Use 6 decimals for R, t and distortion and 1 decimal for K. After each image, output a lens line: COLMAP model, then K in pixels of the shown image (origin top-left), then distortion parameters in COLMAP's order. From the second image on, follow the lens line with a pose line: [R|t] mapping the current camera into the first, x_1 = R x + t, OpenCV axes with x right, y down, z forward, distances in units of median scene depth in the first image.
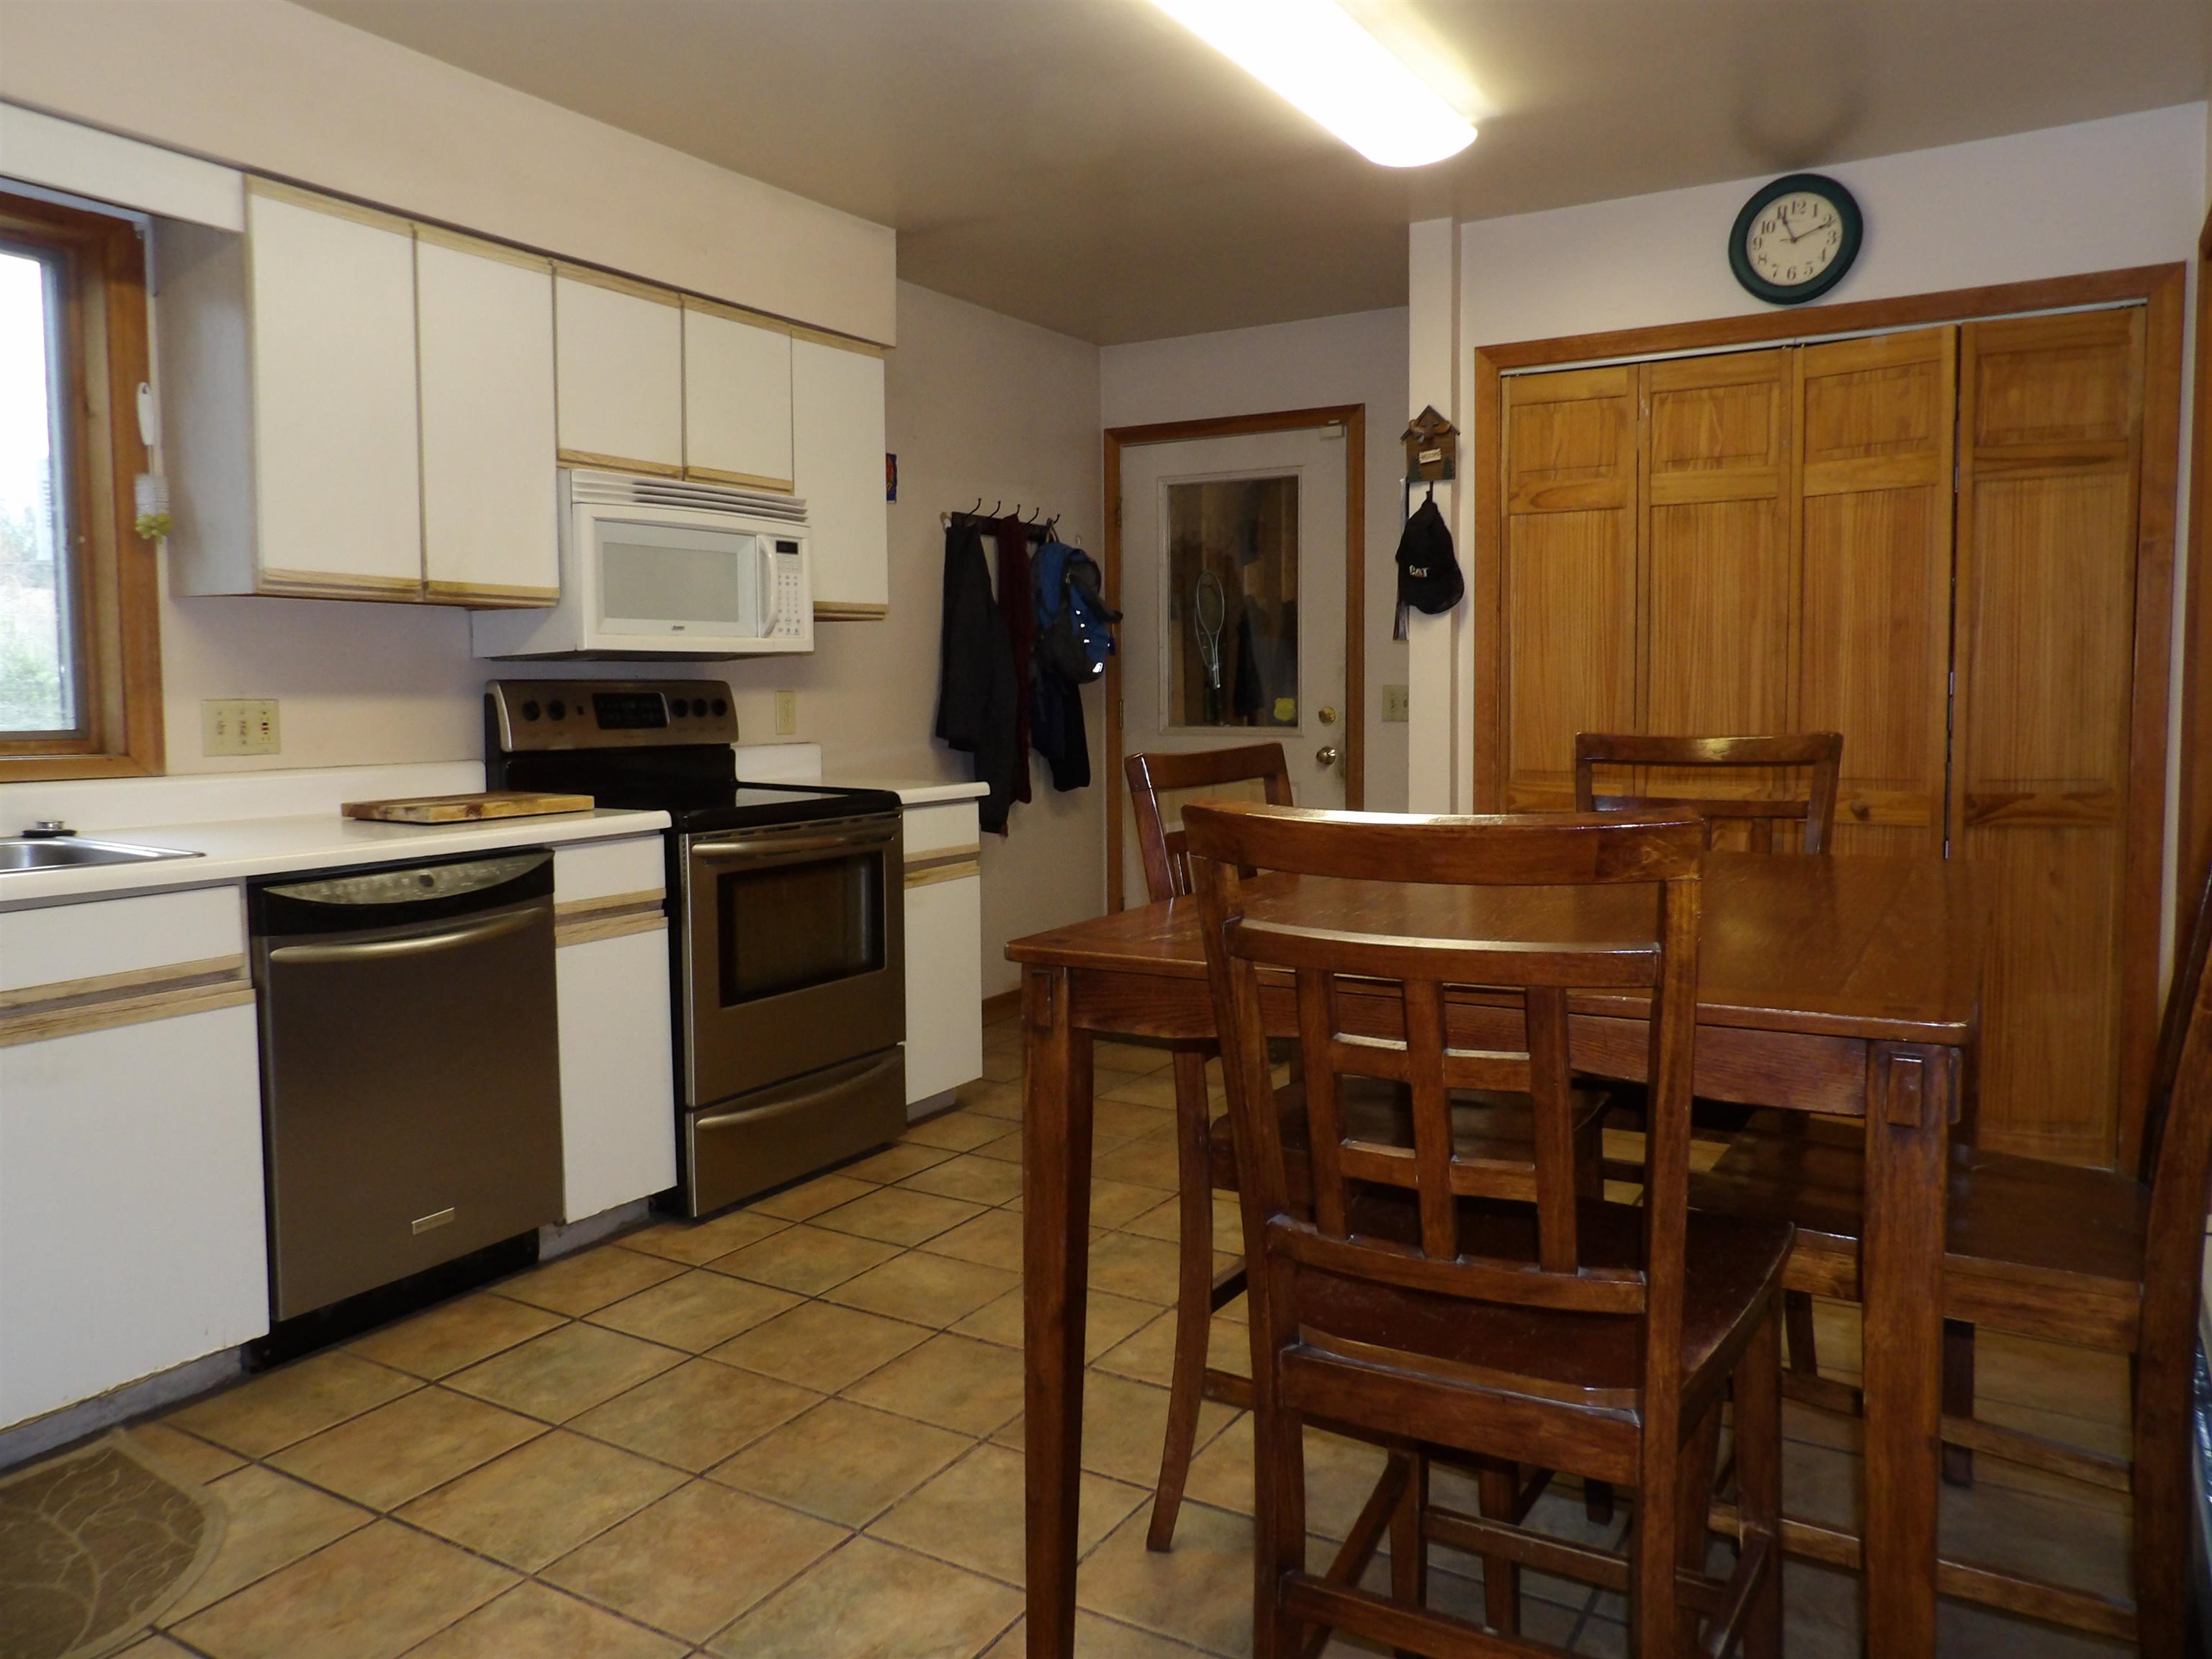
lens RADIAL K [[1572.8, 0, 1102.3], [0, 1572.8, 810.7], [0, 0, 1]] dist [-0.037309, 0.035472]
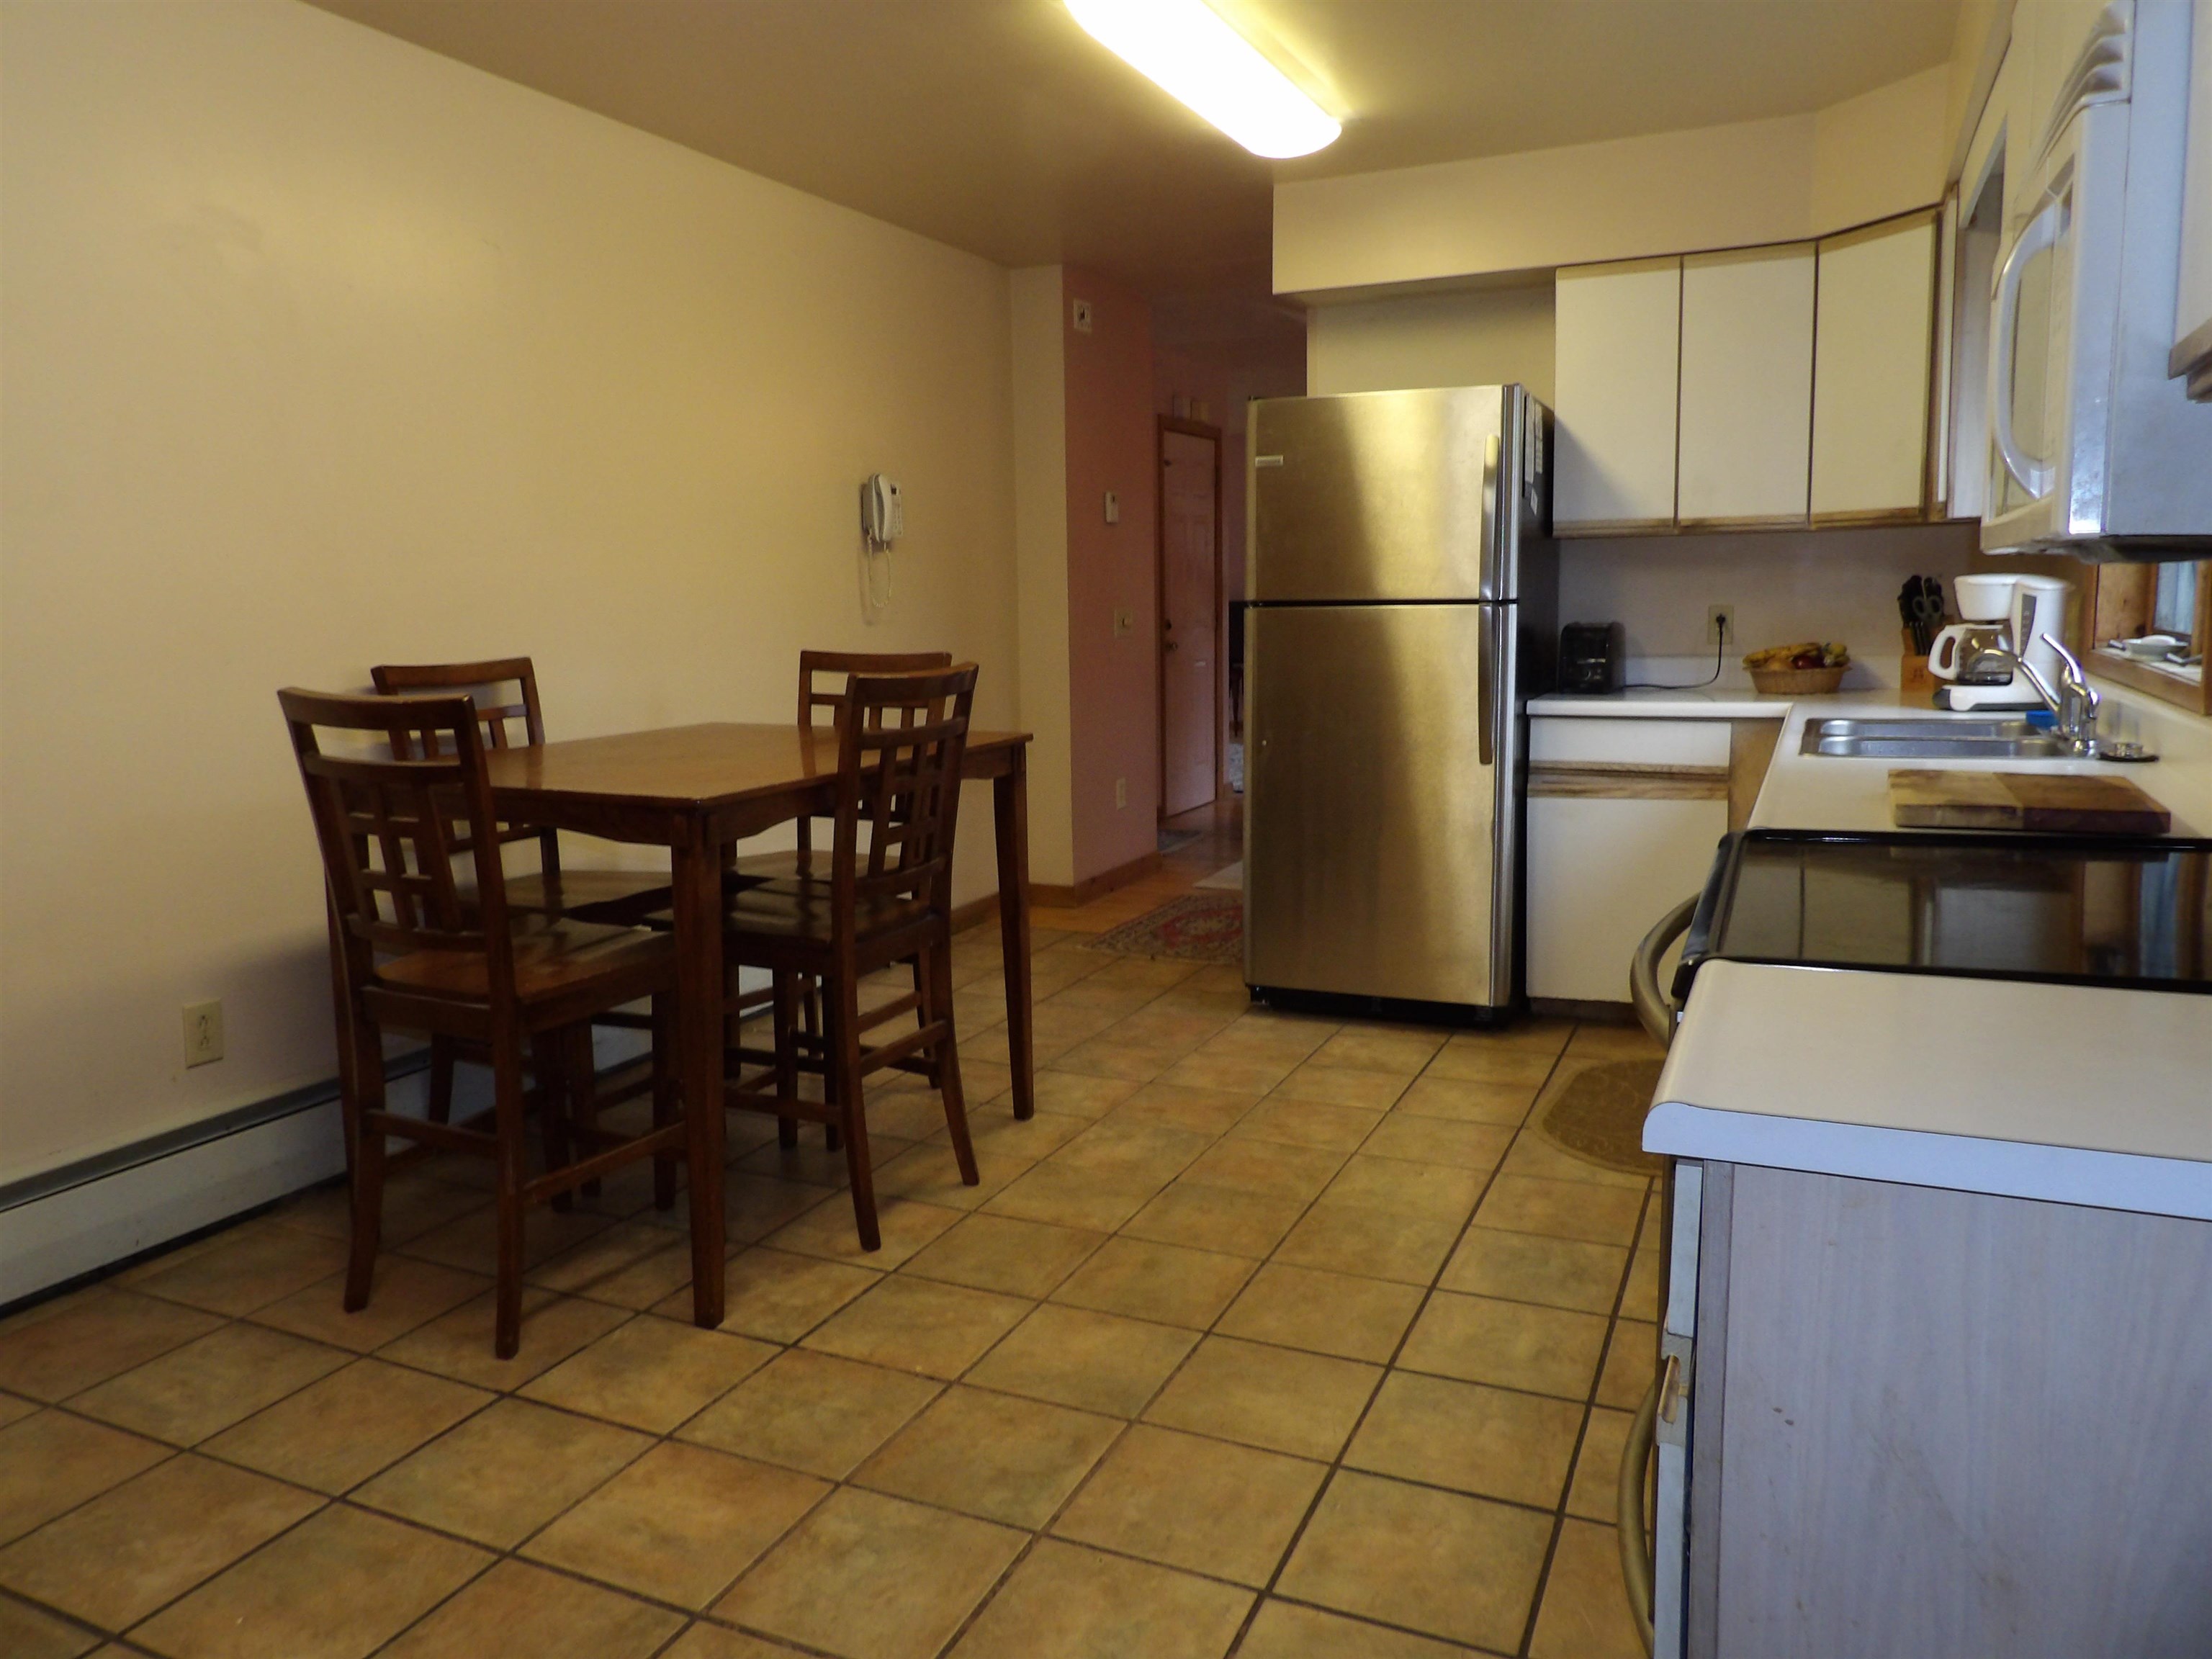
lens RADIAL K [[1615.2, 0, 1086.9], [0, 1615.2, 771.6], [0, 0, 1]] dist [-0.036946, 0.084627]
pose [[-0.994678, 0.033216, -0.097530, 0.040577], [0.014370, 0.982080, 0.187918, -0.139495], [0.102024, 0.185517, -0.977330, 1.553278]]
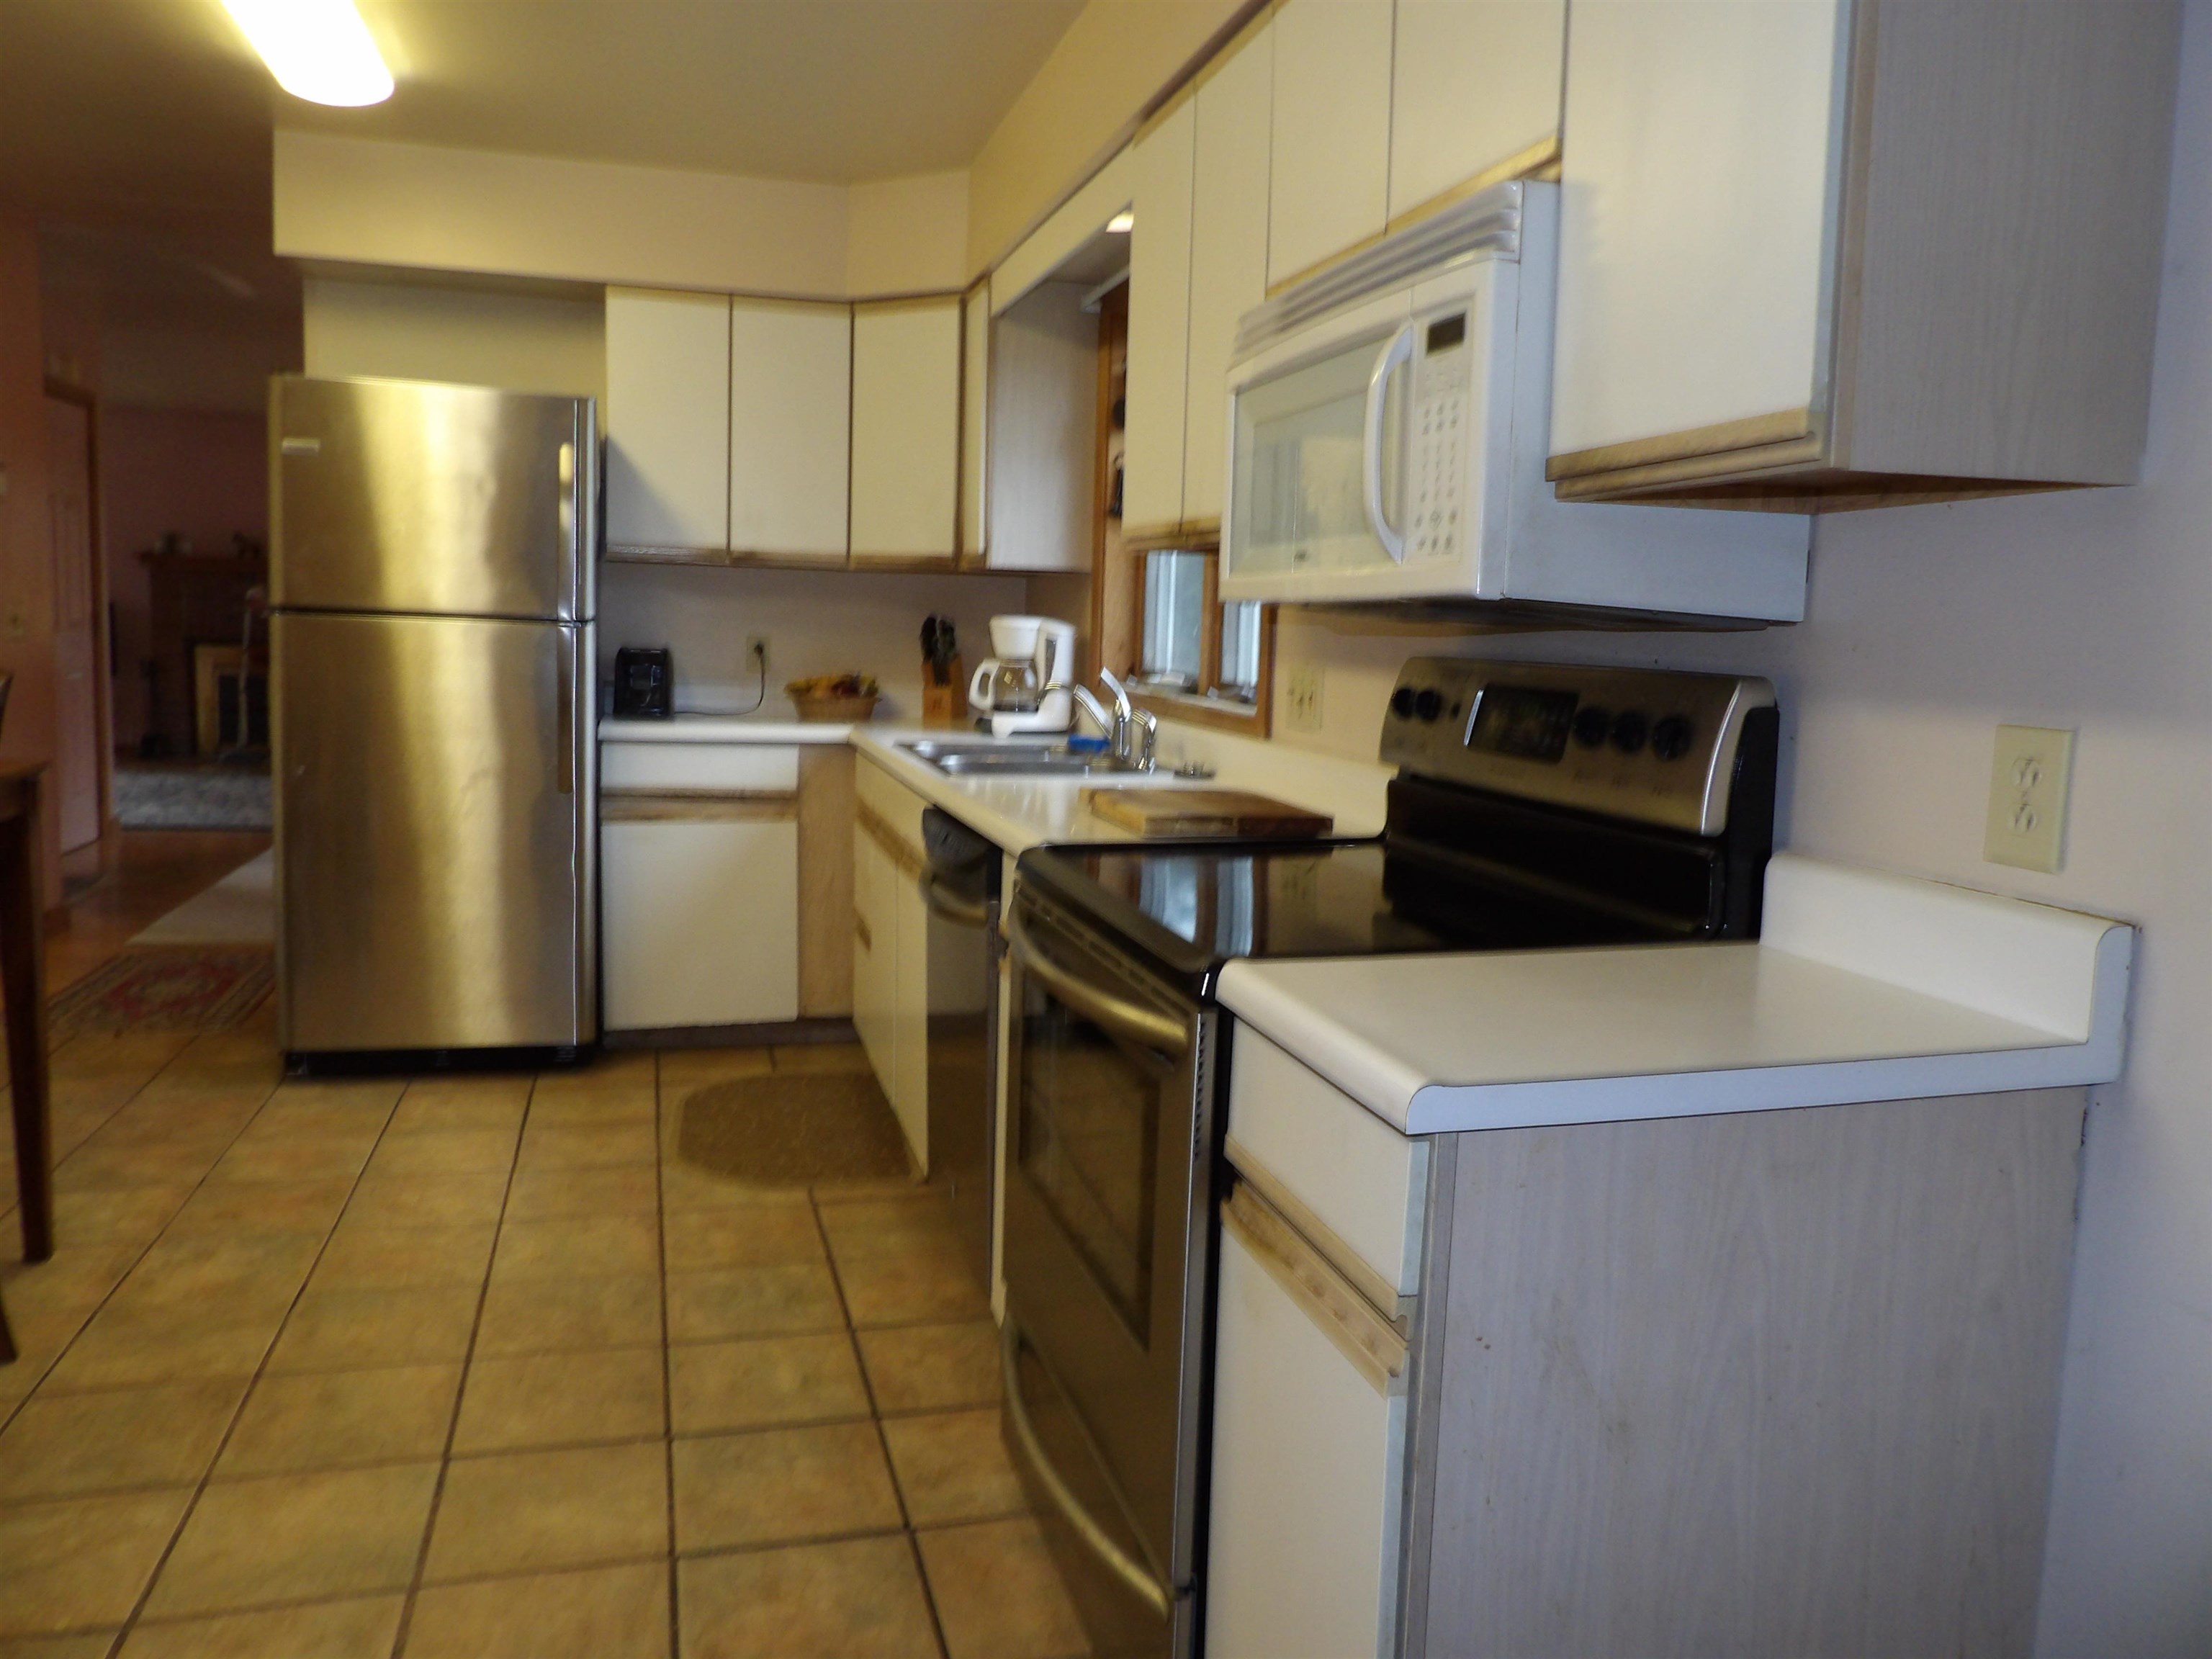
lens RADIAL K [[1615.2, 0, 1086.9], [0, 1615.2, 771.6], [0, 0, 1]] dist [-0.036946, 0.084627]
pose [[-0.700820, 0.040809, -0.712170, 0.194890], [-0.090487, 0.985211, 0.145501, -0.127032], [0.707576, 0.166412, -0.686763, 1.446945]]
